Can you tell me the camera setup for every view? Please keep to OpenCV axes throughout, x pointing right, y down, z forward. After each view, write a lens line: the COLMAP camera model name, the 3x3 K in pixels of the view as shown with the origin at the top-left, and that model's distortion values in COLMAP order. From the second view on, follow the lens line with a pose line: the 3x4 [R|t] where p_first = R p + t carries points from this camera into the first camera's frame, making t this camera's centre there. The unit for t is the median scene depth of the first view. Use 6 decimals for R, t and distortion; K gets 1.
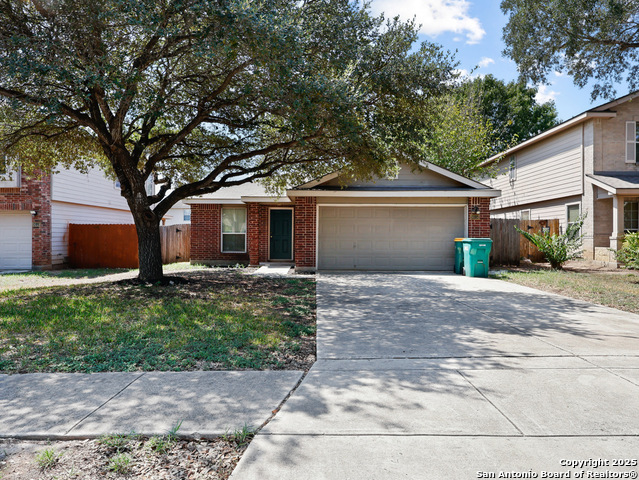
lens RADIAL K [[431.8, 0, 319.5], [0, 431.8, 240.0], [0, 0, 1]] dist [-0.007628, -0.003696]
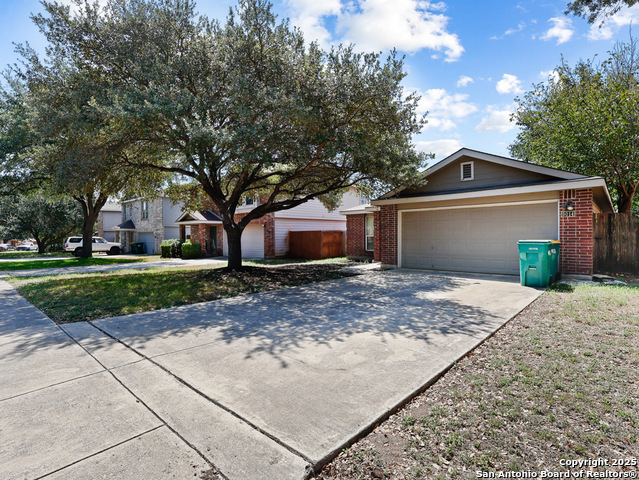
lens RADIAL K [[333.9, 0, 317.5], [0, 333.9, 237.6], [0, 0, 1]] dist [-0.002817, 0.000794]
pose [[0.725923, -0.008925, -0.687718, 0.454229], [0.007927, 0.999958, -0.004609, -0.008675], [0.687730, -0.002106, 0.725963, 0.208441]]
